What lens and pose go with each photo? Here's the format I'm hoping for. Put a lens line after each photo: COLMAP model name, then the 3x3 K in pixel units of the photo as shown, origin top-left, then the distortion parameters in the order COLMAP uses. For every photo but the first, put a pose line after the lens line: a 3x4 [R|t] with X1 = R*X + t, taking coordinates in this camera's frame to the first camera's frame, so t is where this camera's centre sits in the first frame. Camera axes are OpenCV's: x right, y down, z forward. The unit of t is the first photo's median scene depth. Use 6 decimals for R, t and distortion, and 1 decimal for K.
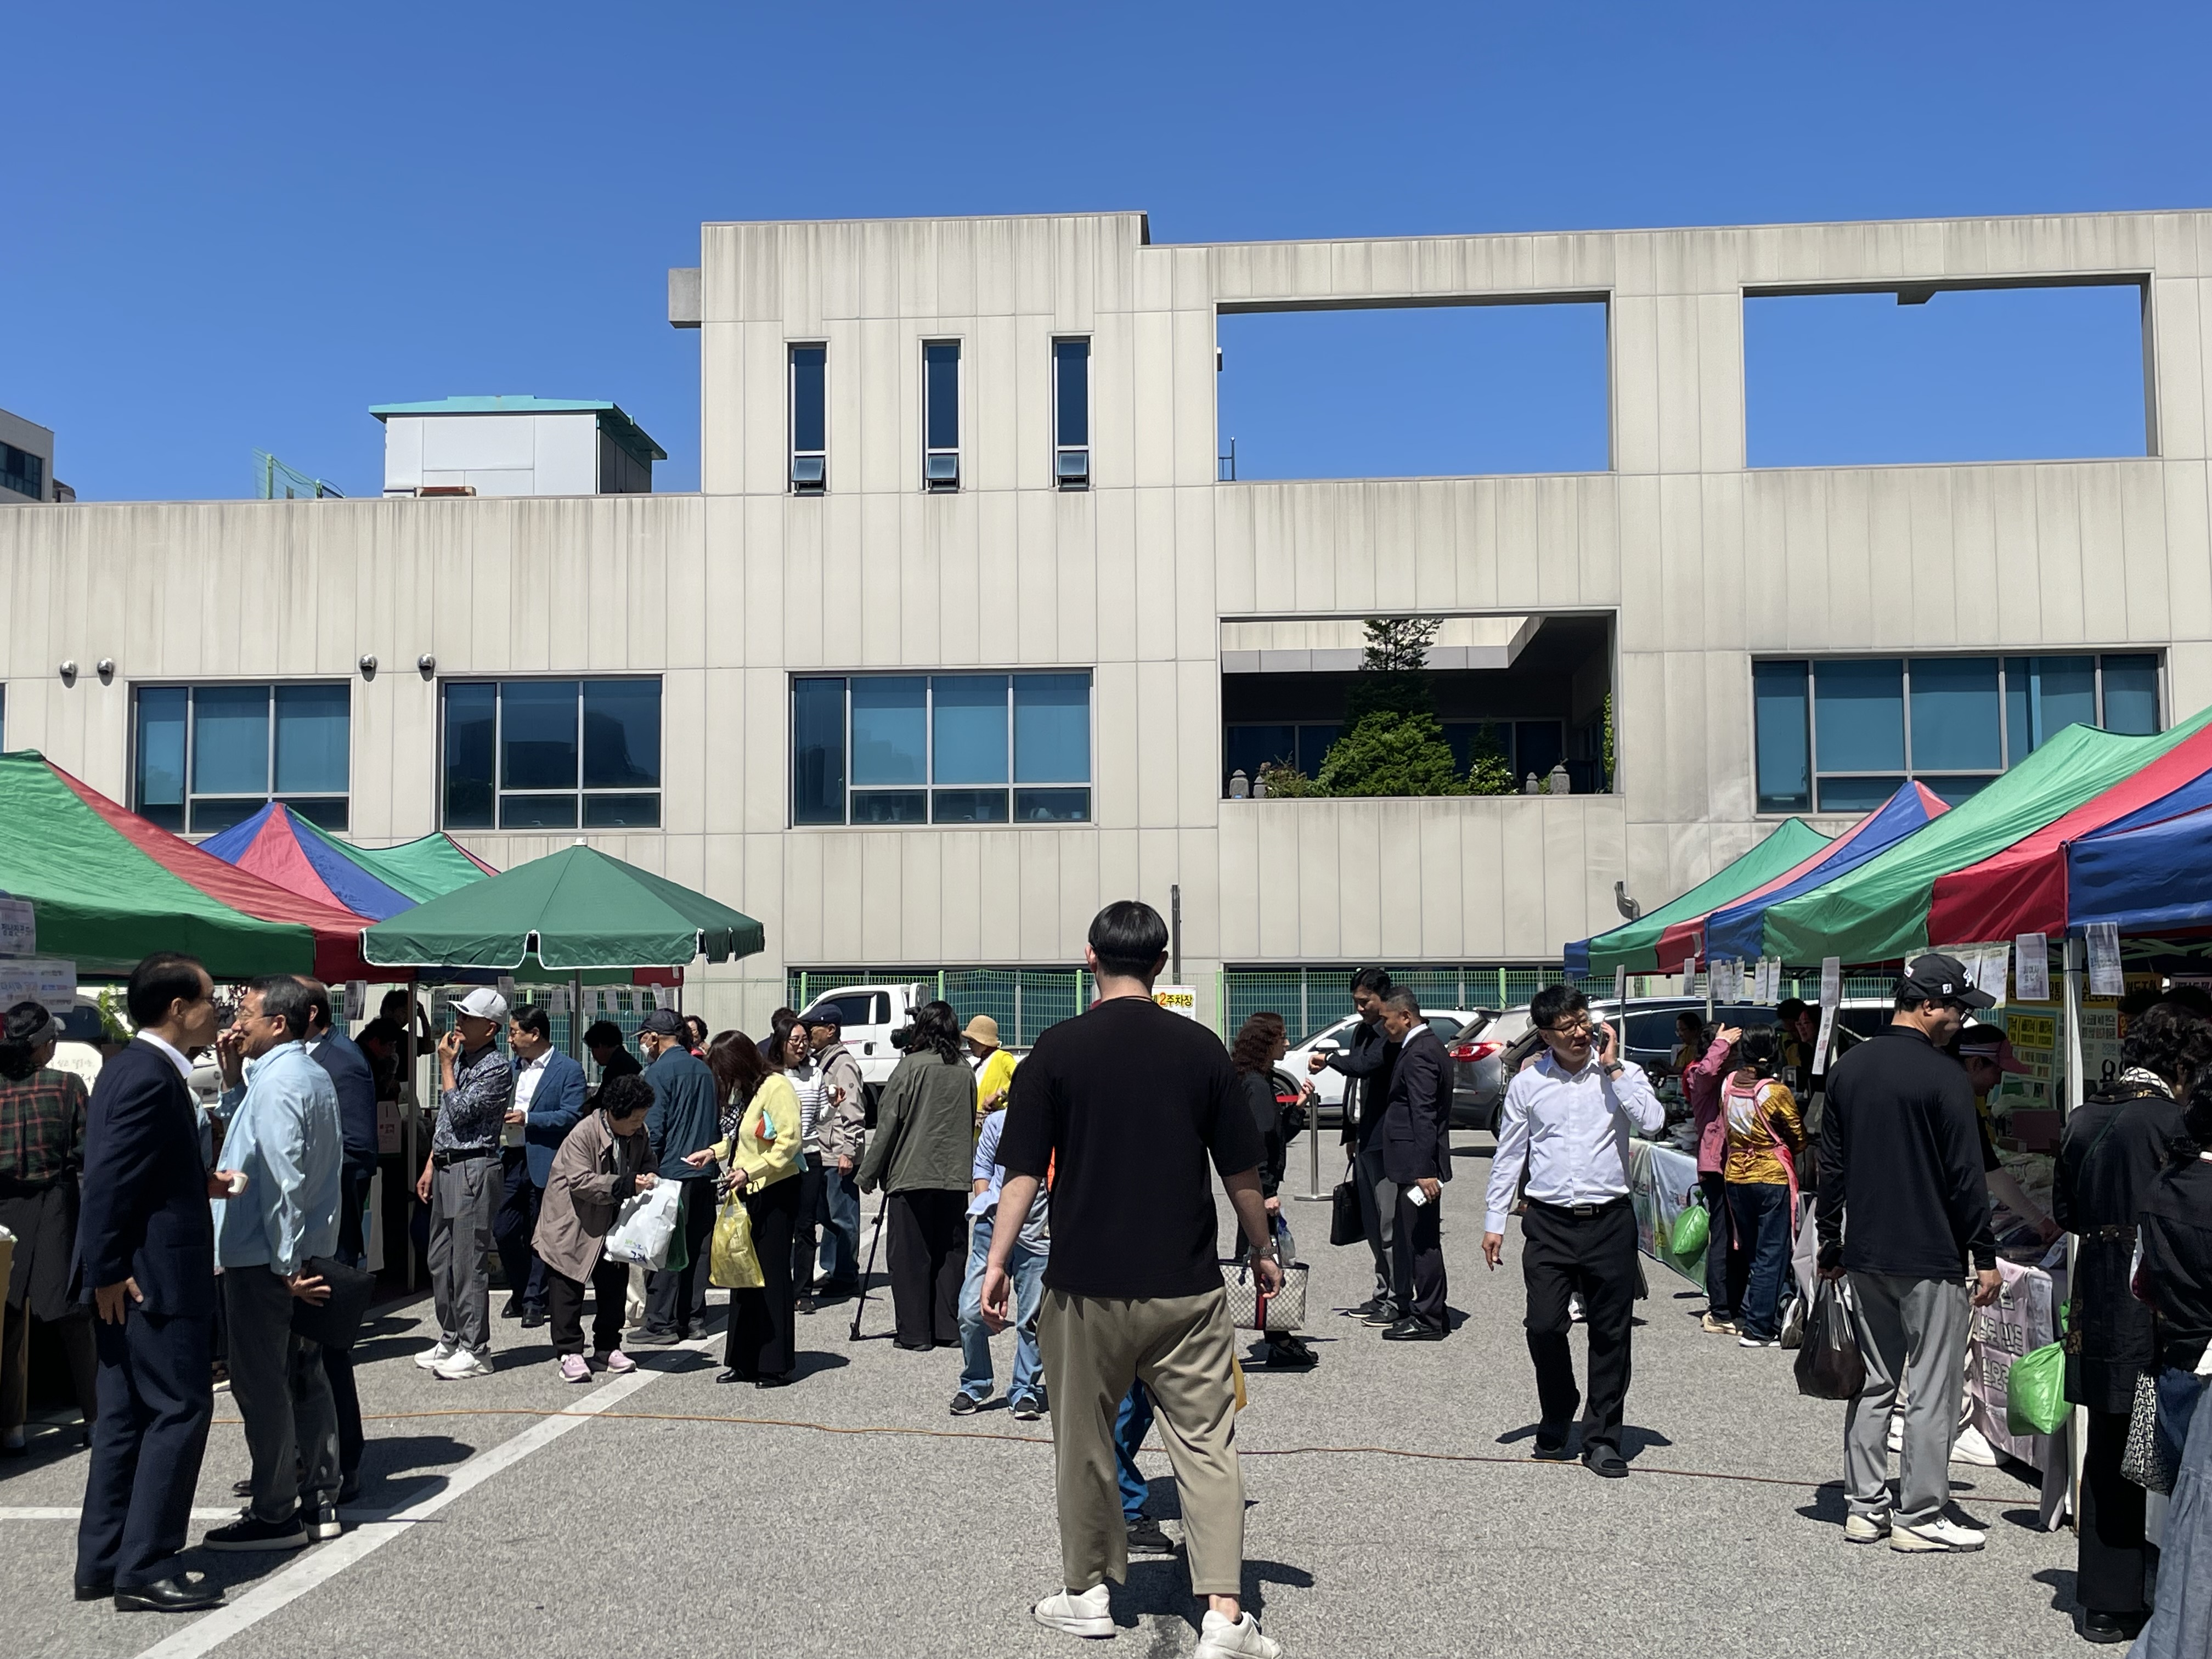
lens RADIAL K [[2373.6, 0, 1084.1], [0, 2373.6, 818.9], [0, 0, 1]] dist [0.118657, -0.226758]
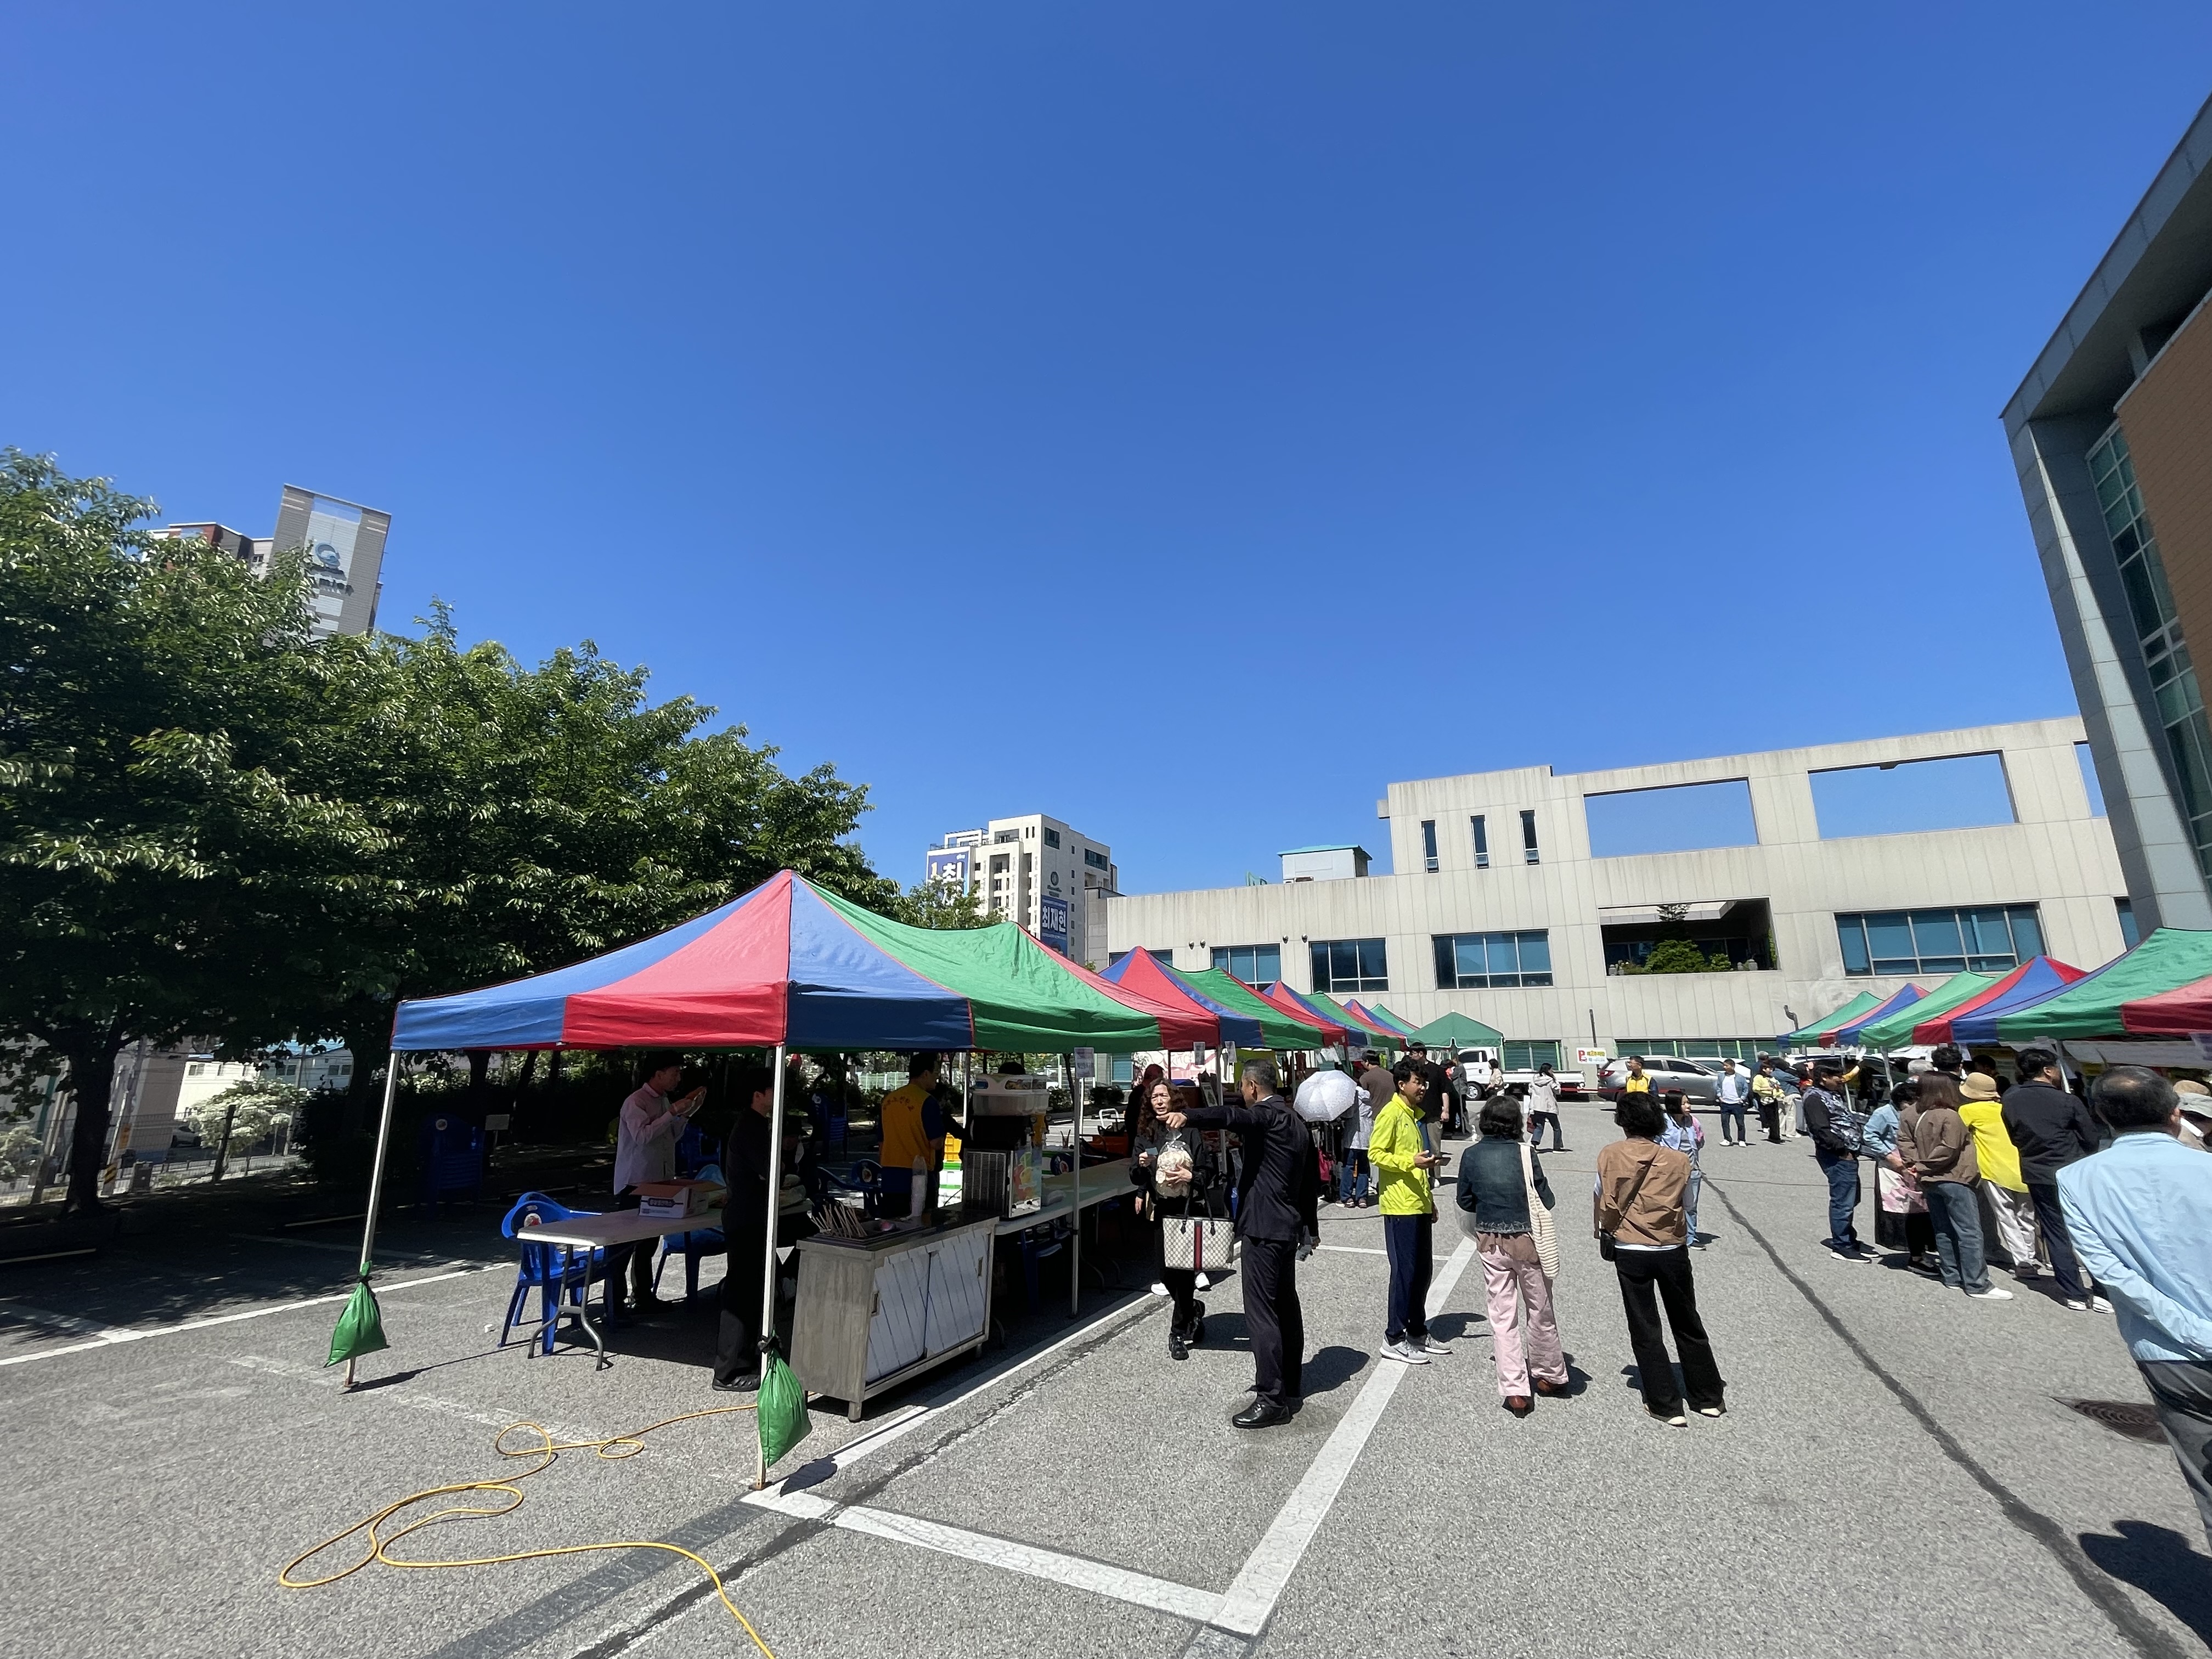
lens RADIAL K [[973.6, 0, 1093.7], [0, 973.6, 819.7], [0, 0, 1]] dist [0.000143, -0.000543]
pose [[0.929736, -0.084095, -0.358496, -0.070020], [0.027964, 0.986886, -0.158978, -0.023532], [0.367164, 0.137783, 0.919895, -0.242782]]
